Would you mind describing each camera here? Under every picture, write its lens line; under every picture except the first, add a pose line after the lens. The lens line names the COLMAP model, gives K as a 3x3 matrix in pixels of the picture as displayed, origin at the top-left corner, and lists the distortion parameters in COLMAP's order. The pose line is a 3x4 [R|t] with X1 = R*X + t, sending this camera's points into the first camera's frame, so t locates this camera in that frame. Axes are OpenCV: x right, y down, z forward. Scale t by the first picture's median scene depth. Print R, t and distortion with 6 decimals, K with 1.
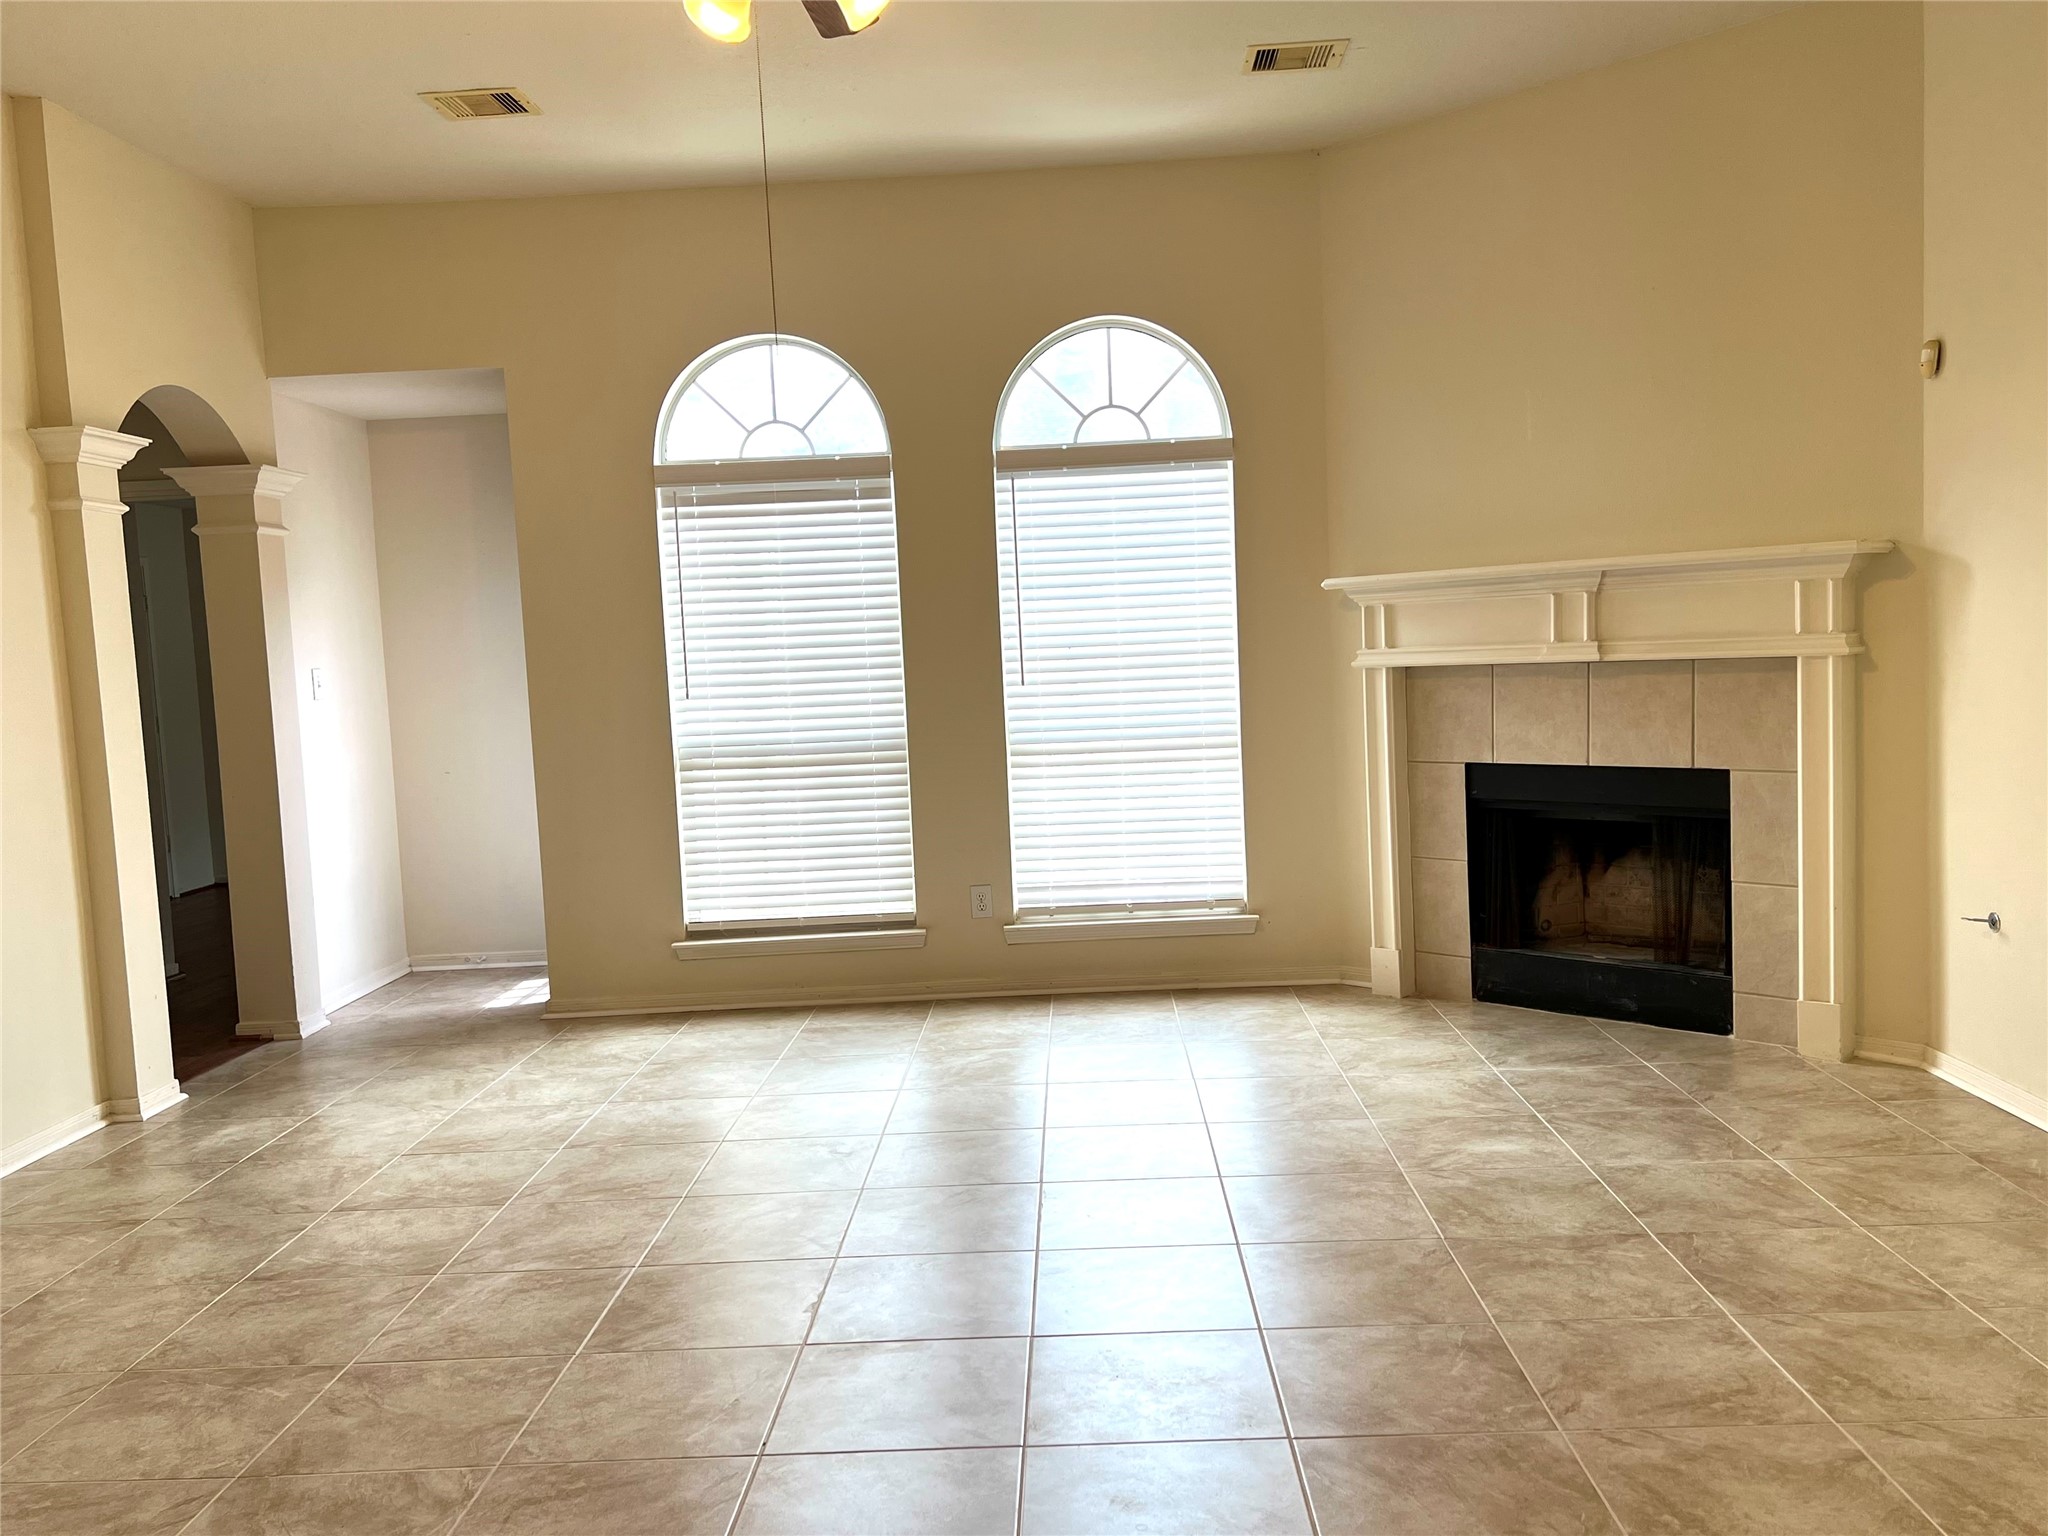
lens RADIAL K [[1710.6, 0, 1030.9], [0, 1710.6, 800.9], [0, 0, 1]] dist [0.148798, -0.006848]
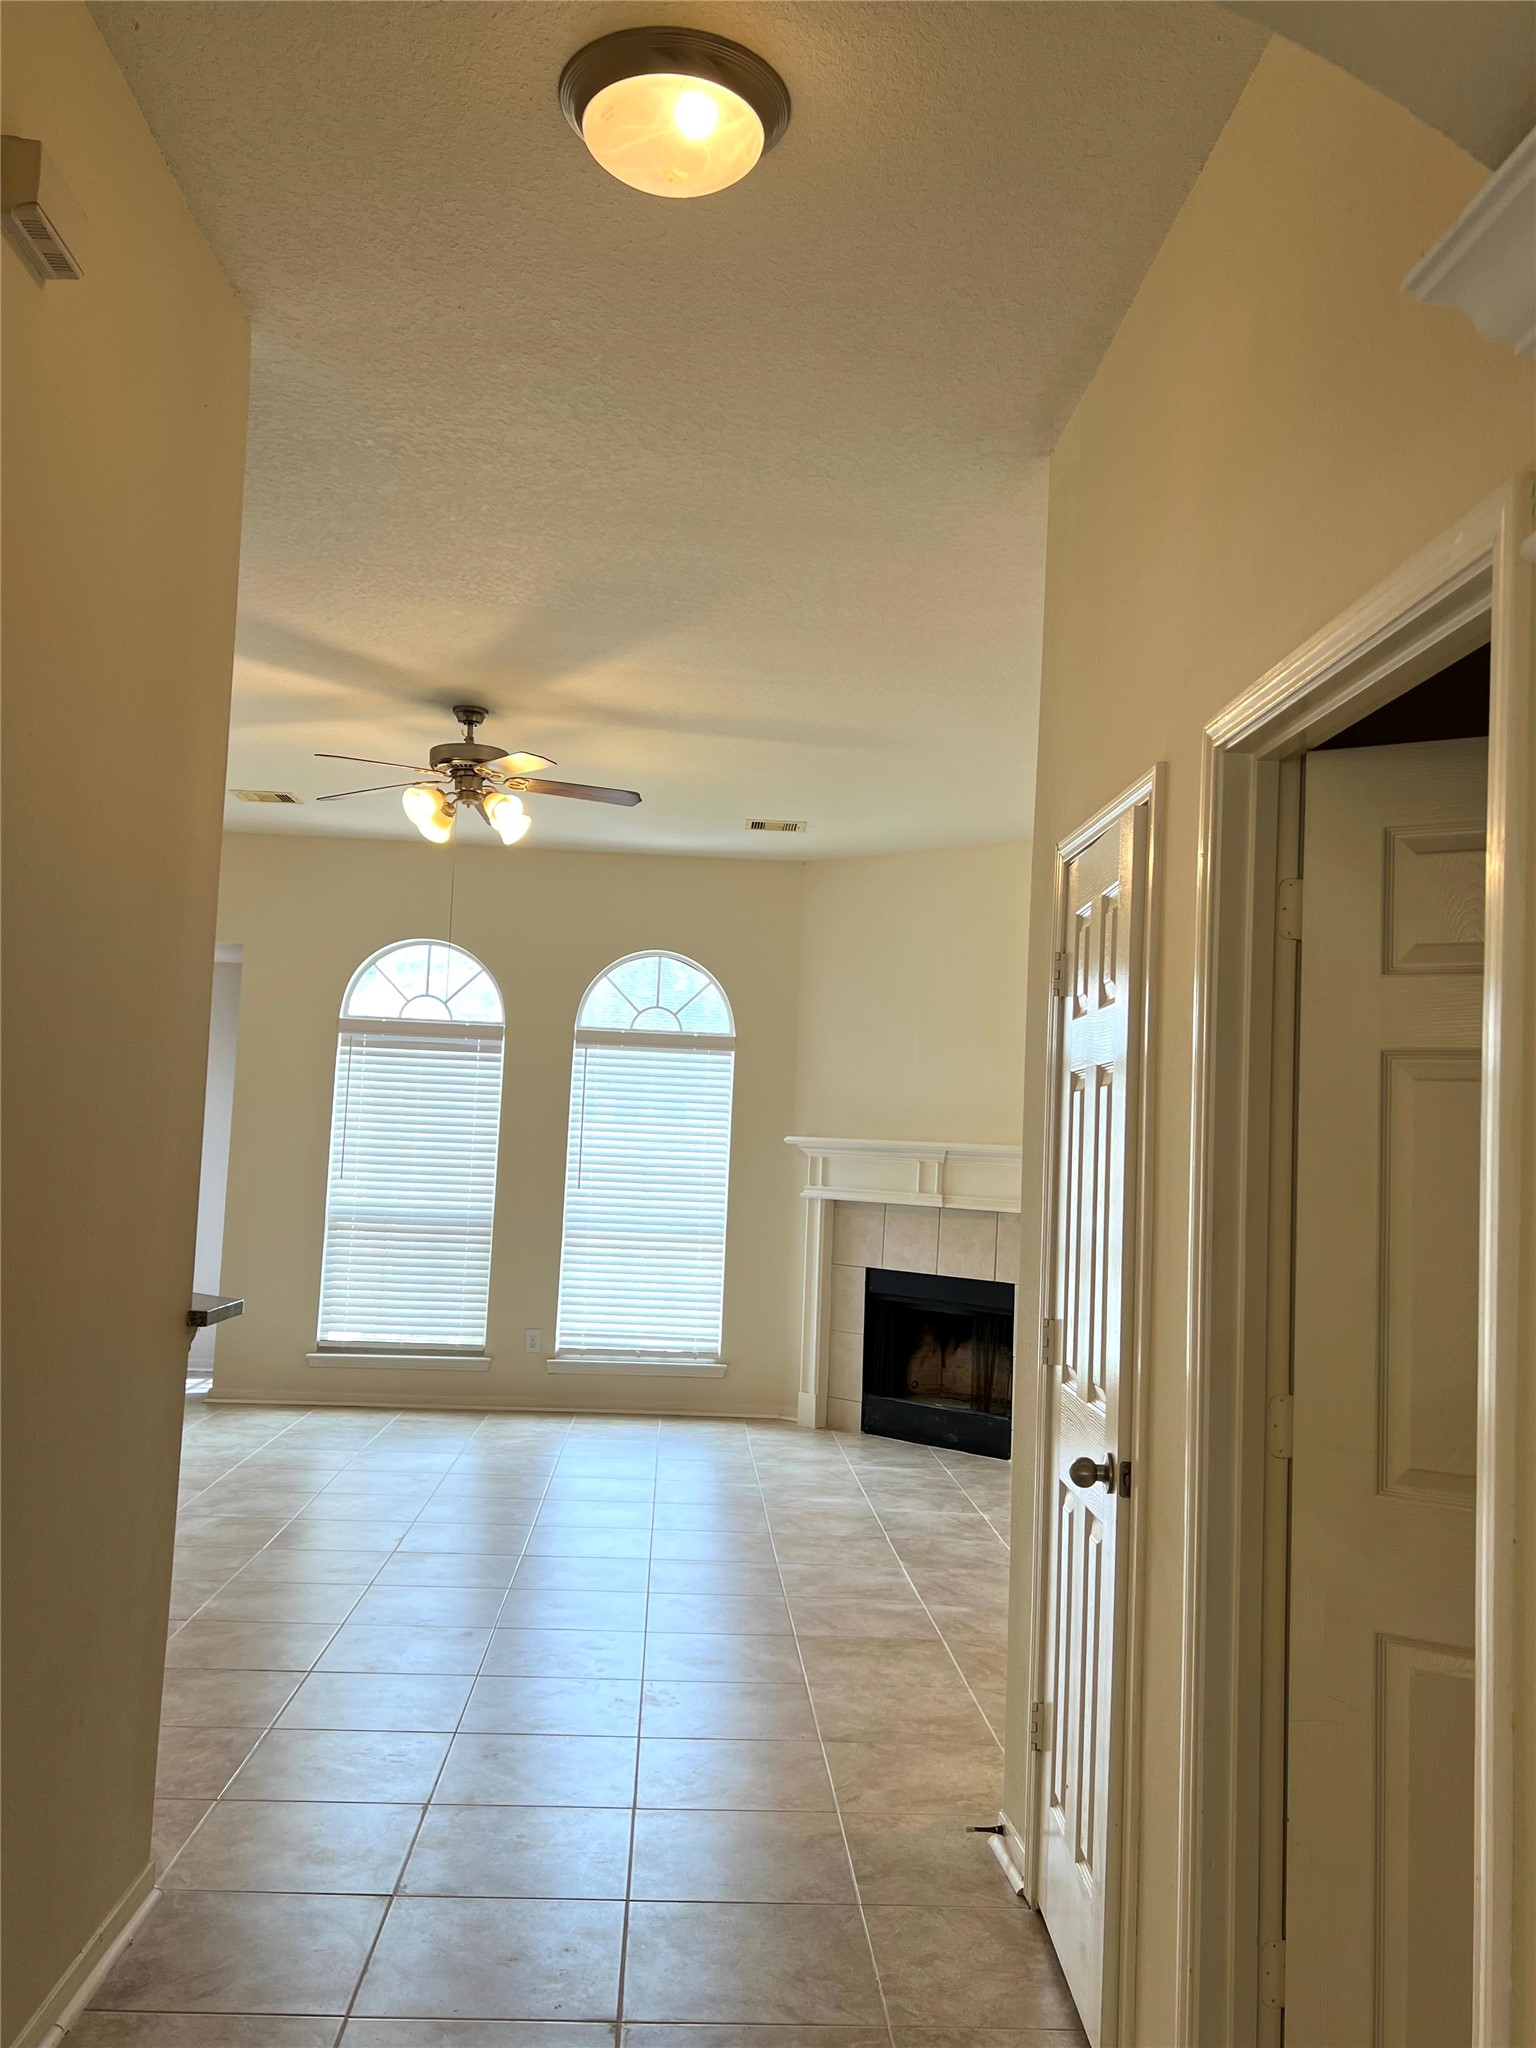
lens RADIAL K [[1710.6, 0, 768.0], [0, 1710.6, 1024.0], [0, 0, 1]] dist [0.148798, -0.006848]
pose [[0.992749, 0.096130, 0.072168, 0.037885], [-0.082902, 0.982290, -0.168030, 0.027159], [-0.087042, 0.160829, 0.983137, -0.481170]]
